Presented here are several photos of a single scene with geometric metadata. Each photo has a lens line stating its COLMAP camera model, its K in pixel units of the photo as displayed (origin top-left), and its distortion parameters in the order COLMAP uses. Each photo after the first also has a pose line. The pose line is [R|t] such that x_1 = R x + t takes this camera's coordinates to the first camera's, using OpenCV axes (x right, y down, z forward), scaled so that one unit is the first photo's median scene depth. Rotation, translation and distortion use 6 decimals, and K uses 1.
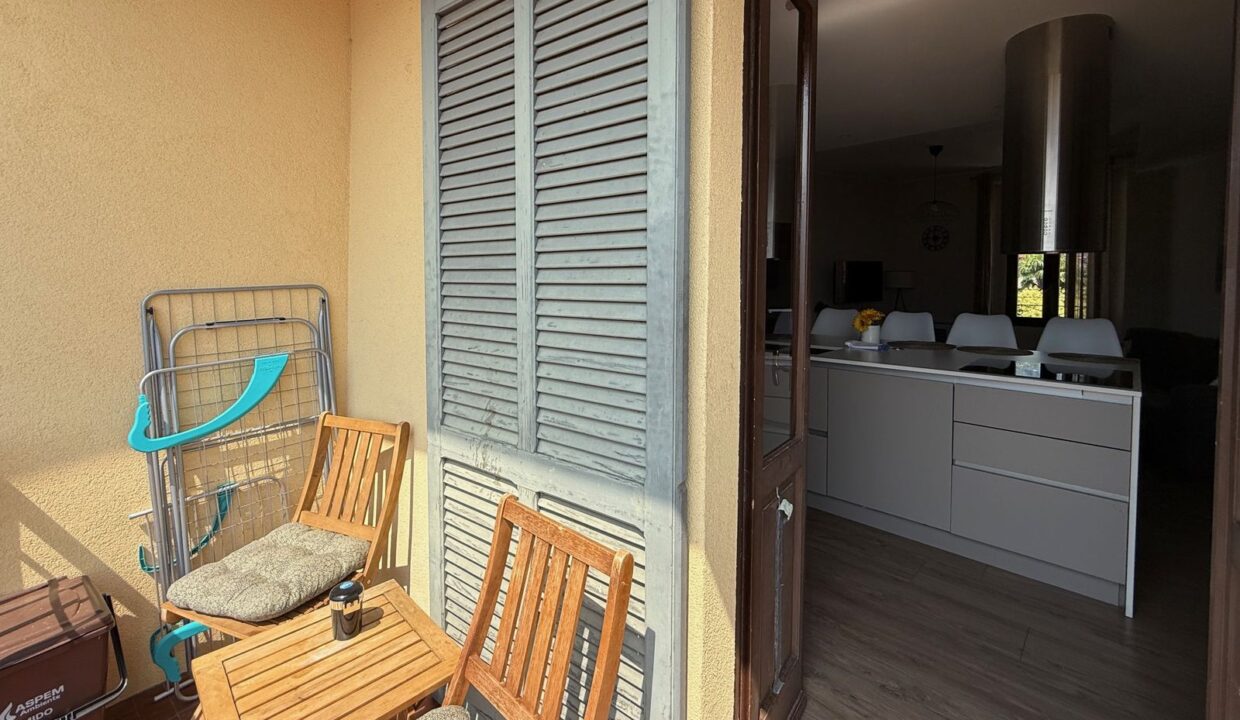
lens RADIAL K [[526.4, 0, 636.9], [0, 526.4, 299.1], [0, 0, 1]] dist [0.002576, 0.000206]
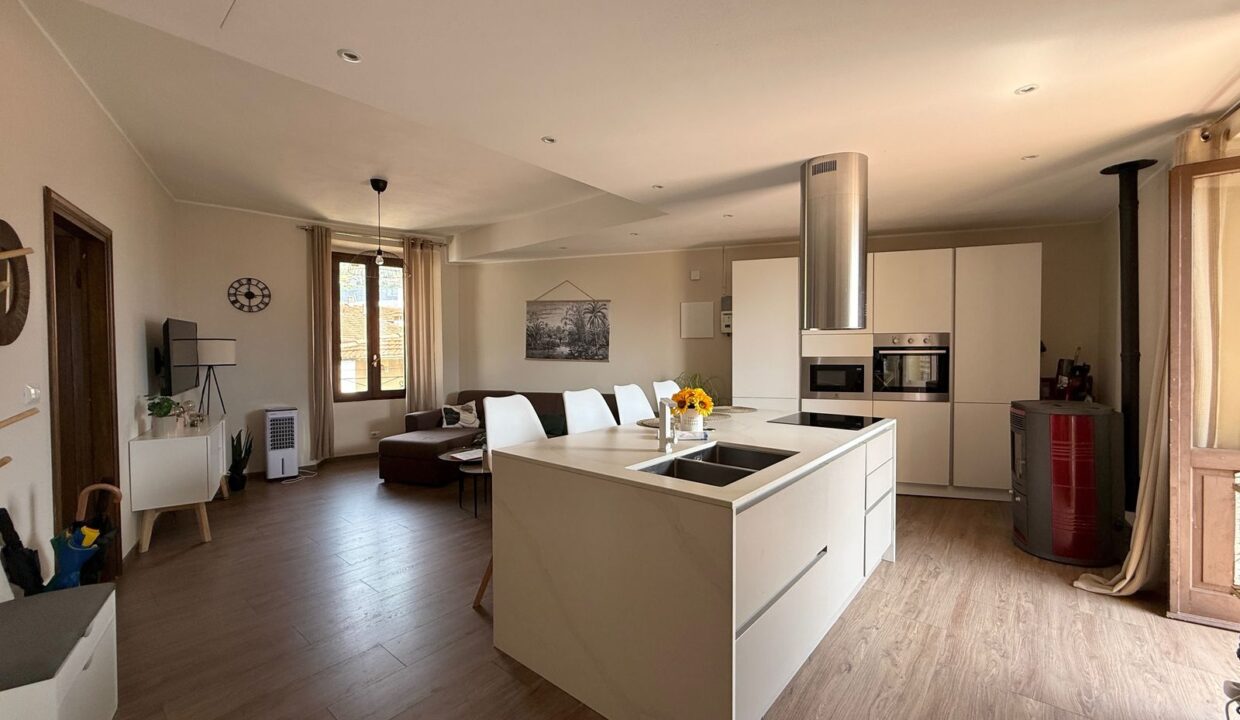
lens RADIAL K [[495.3, 0, 604.3], [0, 495.3, 369.9], [0, 0, 1]] dist [-0.001373, 0.000651]
pose [[-0.028548, -0.040249, 0.998782, -0.187194], [0.040516, 0.998321, 0.041389, -0.026198], [-0.998771, 0.041648, -0.026870, 0.697489]]
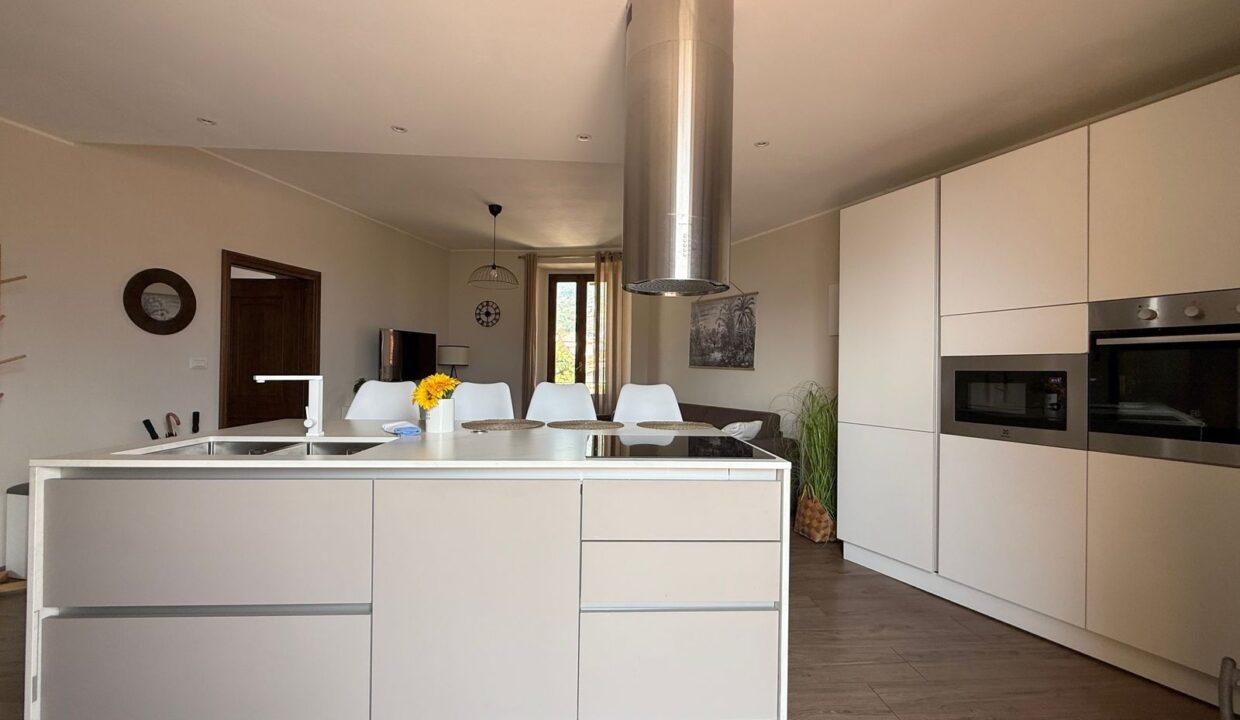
lens RADIAL K [[495.3, 0, 615.8], [0, 495.3, 382.8], [0, 0, 1]] dist [-0.001373, 0.000651]
pose [[0.694684, -0.007025, 0.719281, 0.092187], [0.010236, 0.999948, -0.000120, 0.019816], [-0.719243, 0.007445, 0.694719, 0.252666]]
